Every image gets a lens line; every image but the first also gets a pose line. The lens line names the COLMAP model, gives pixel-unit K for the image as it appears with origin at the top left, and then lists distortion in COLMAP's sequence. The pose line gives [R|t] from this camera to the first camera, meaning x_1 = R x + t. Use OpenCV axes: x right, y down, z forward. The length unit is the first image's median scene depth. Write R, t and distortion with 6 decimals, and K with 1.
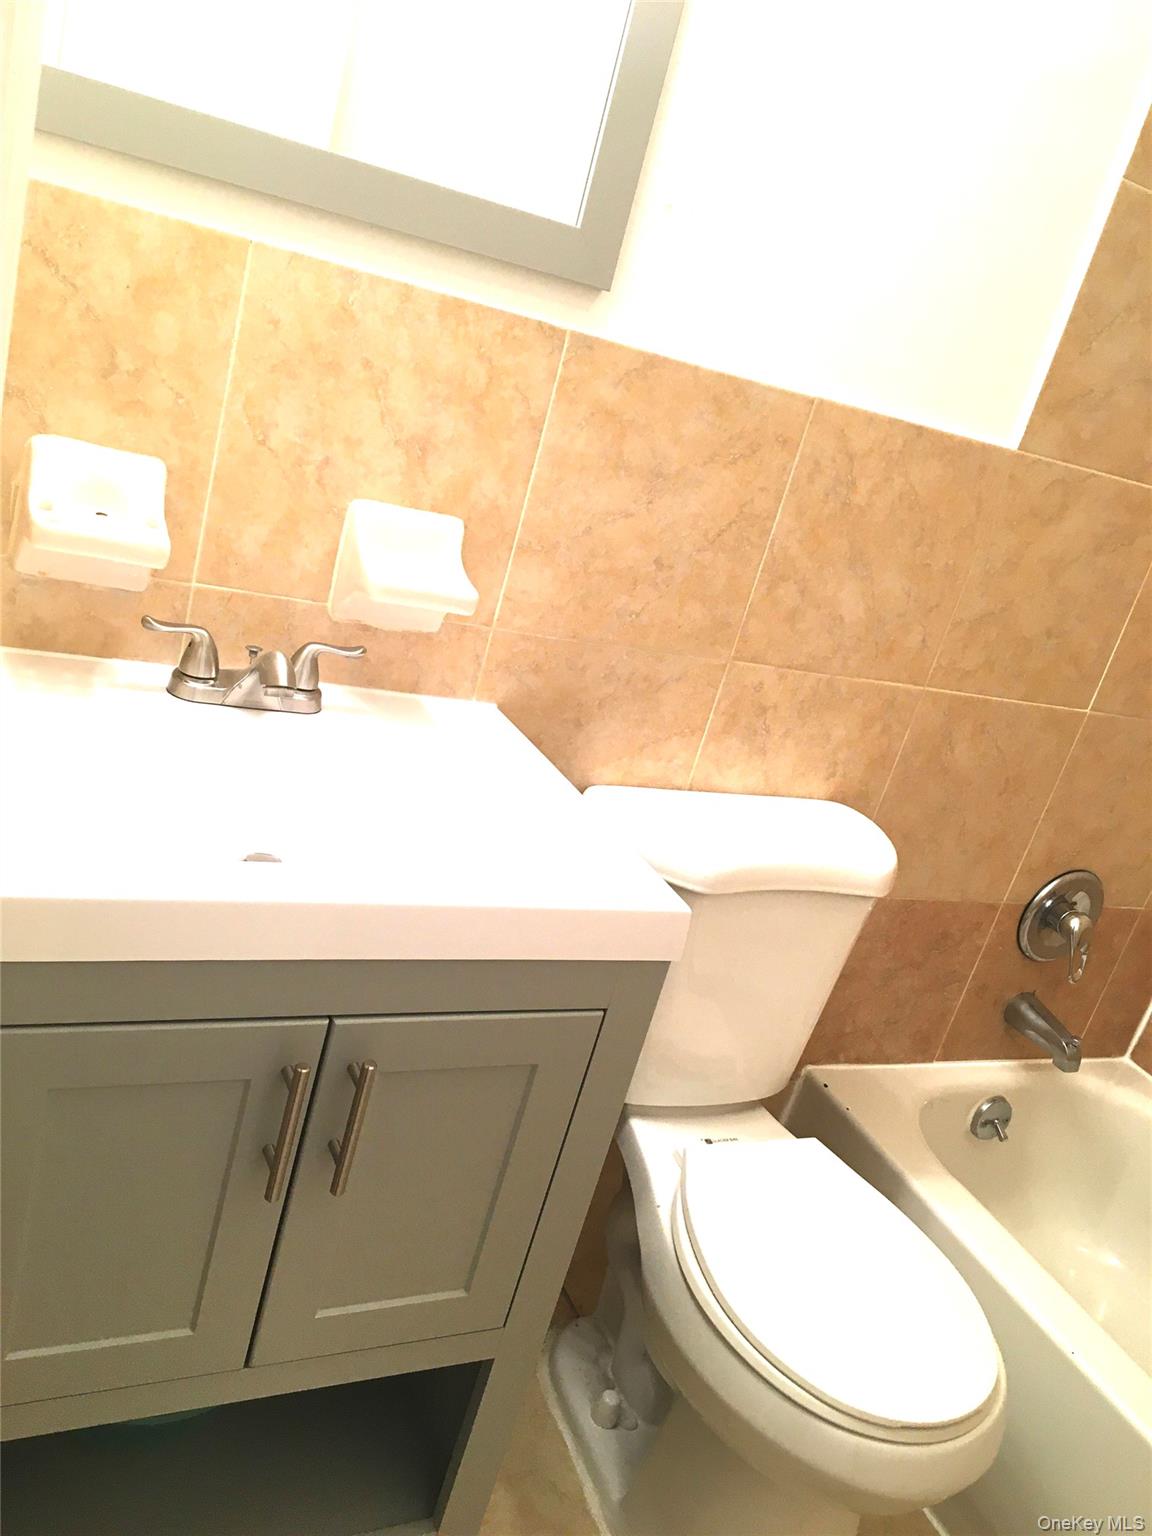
lens RADIAL K [[1300.1, 0, 577.5], [0, 1300.1, 769.1], [0, 0, 1]] dist [0.011870, -0.017137]
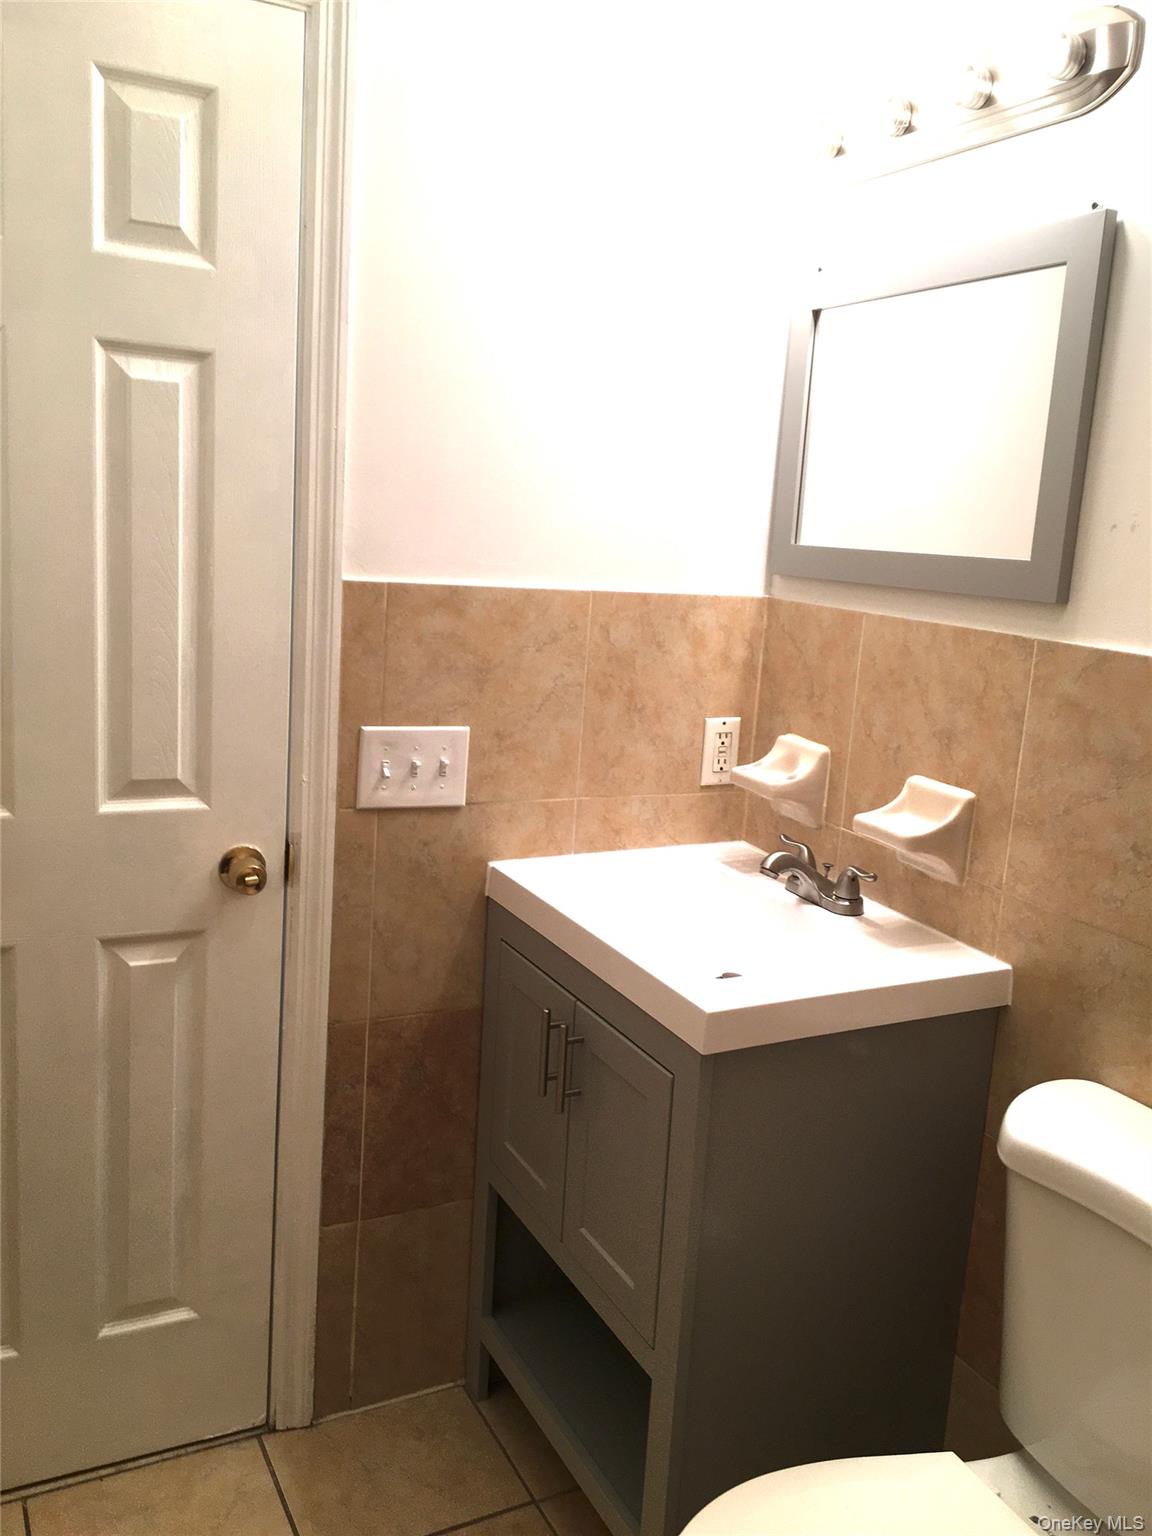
lens RADIAL K [[1300.1, 0, 578.1], [0, 1300.1, 767.9], [0, 0, 1]] dist [0.011870, -0.017137]
pose [[0.030034, -0.080482, -0.996303, 1.166474], [-0.410104, 0.908002, -0.085712, 0.049294], [0.911544, 0.411162, -0.005736, 0.661648]]
